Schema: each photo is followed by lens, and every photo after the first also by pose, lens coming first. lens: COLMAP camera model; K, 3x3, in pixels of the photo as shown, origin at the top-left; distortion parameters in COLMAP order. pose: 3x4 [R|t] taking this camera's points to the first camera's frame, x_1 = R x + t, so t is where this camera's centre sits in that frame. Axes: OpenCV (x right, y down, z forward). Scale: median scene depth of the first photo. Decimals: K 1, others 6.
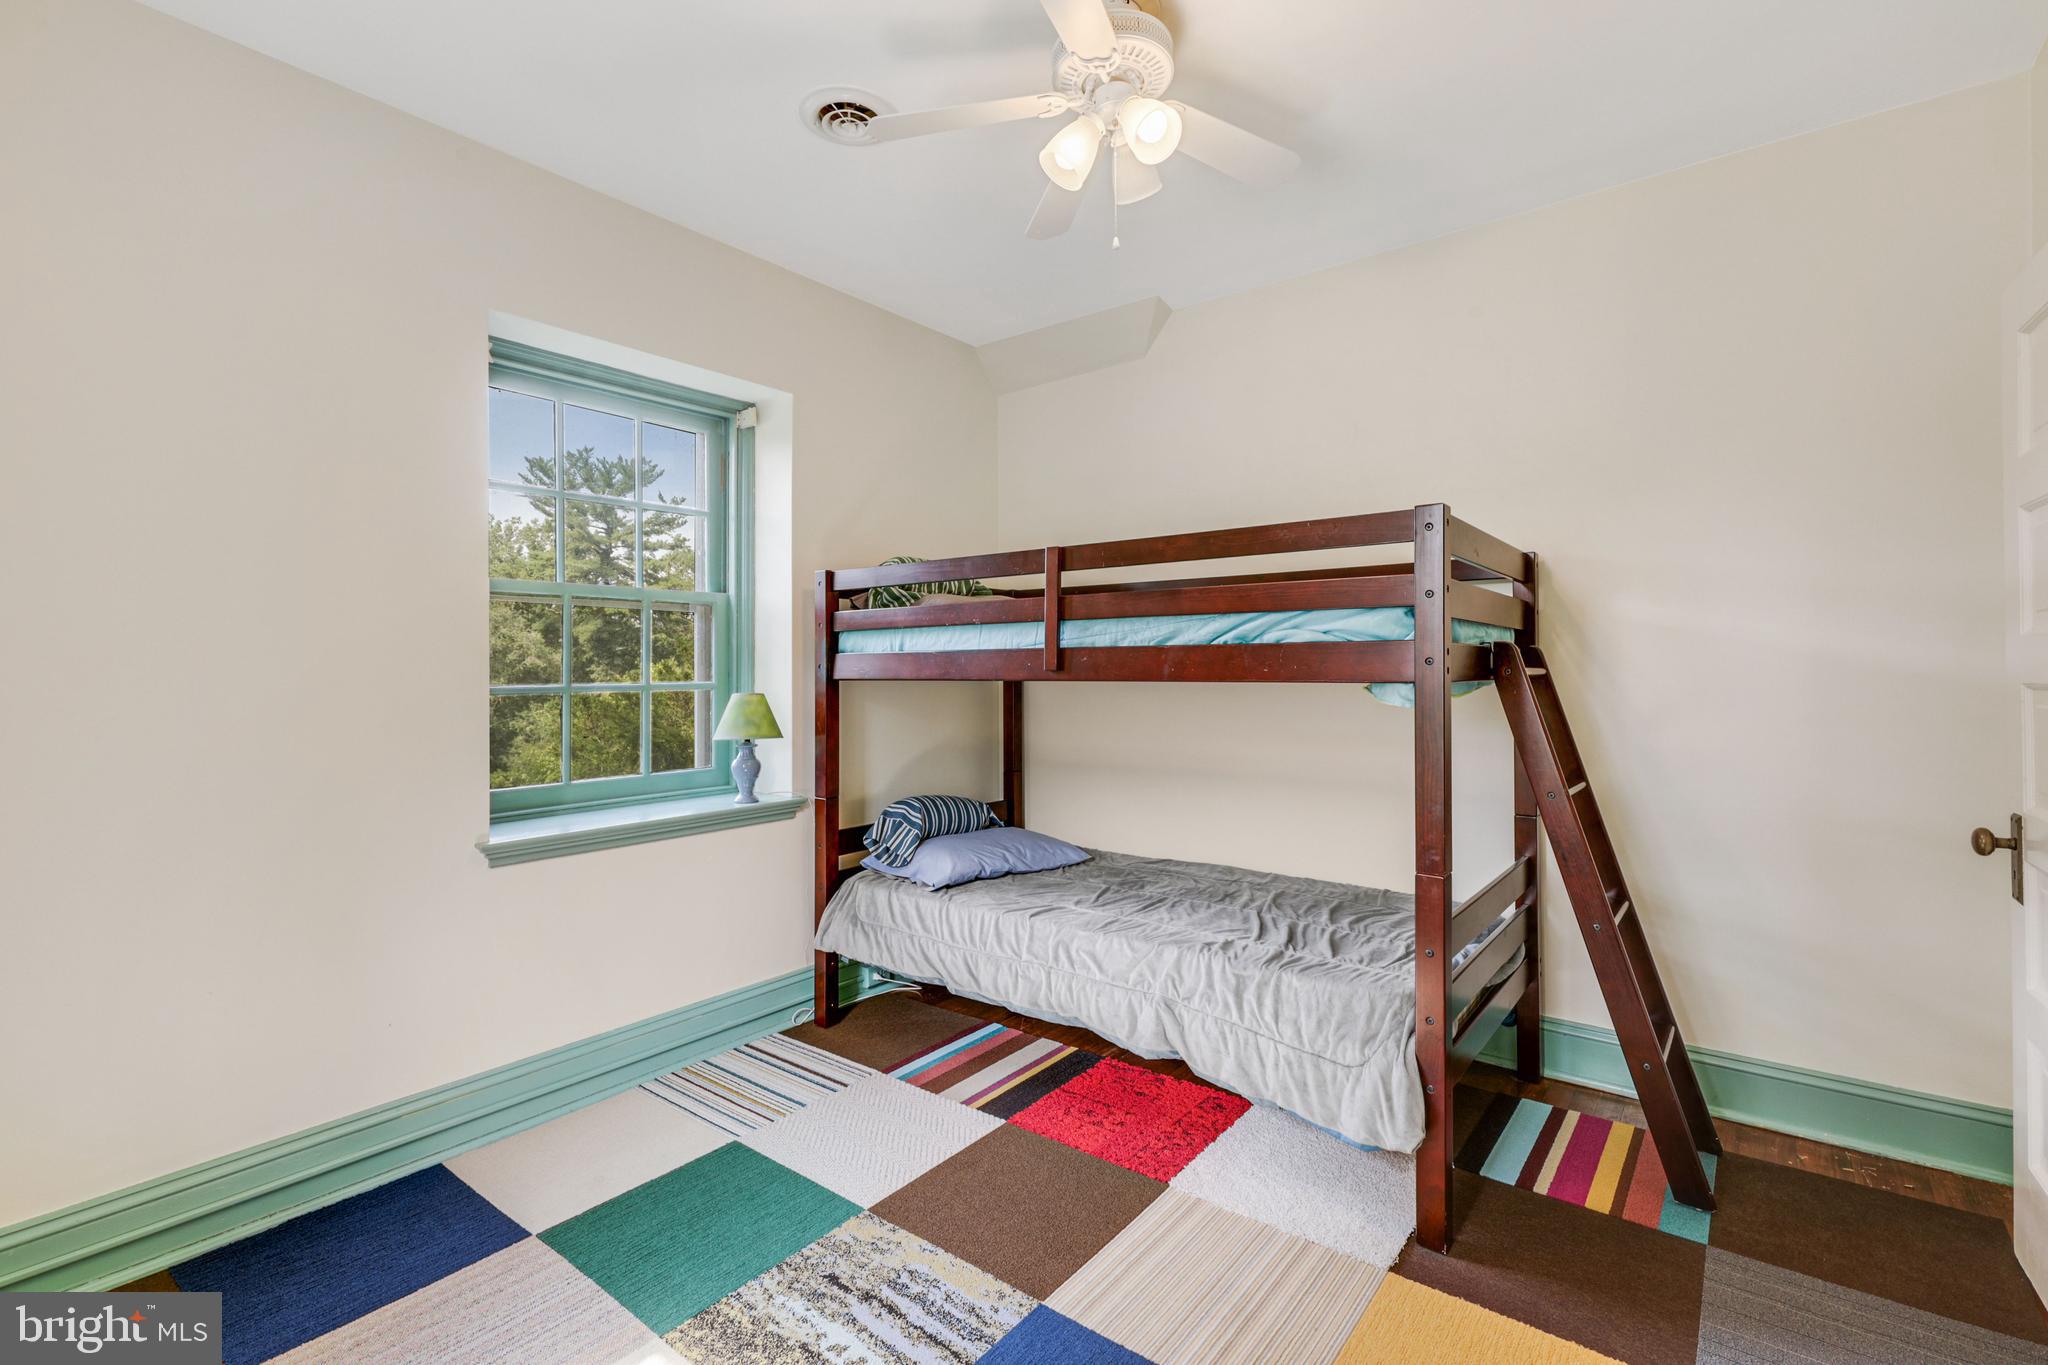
lens RADIAL K [[931.1, 0, 1031.0], [0, 931.1, 675.7], [0, 0, 1]] dist [0.011527, -0.001086]
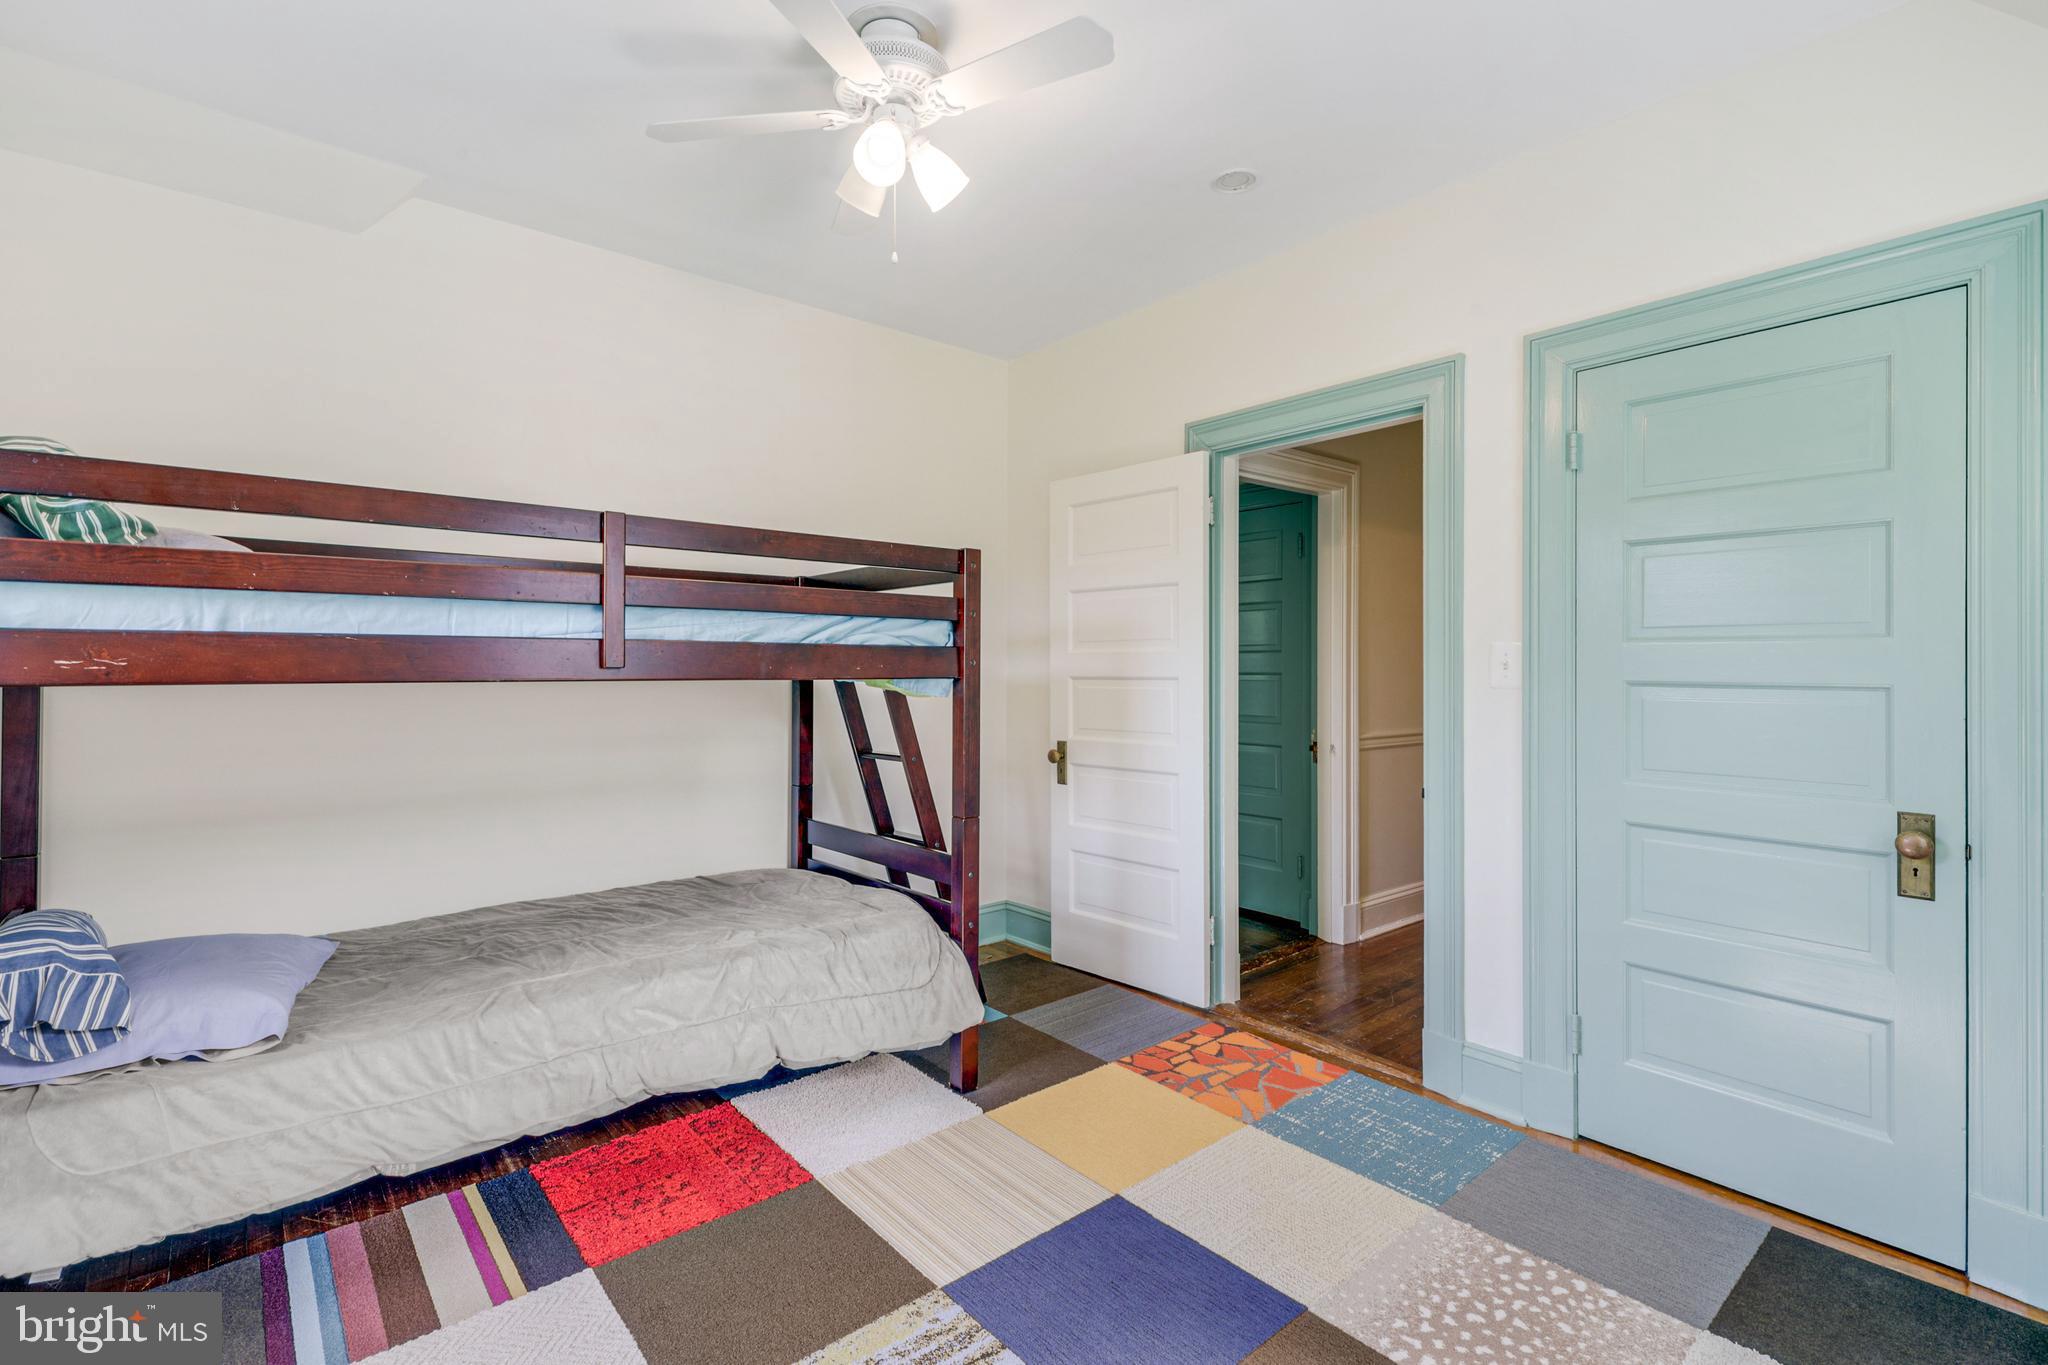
lens RADIAL K [[931.1, 0, 1031.6], [0, 931.1, 675.0], [0, 0, 1]] dist [0.011527, -0.001086]
pose [[0.188054, -0.001720, 0.982157, -0.765074], [0.001974, 0.999997, 0.001374, 0.000230], [-0.982157, 0.001681, 0.188057, 0.557639]]
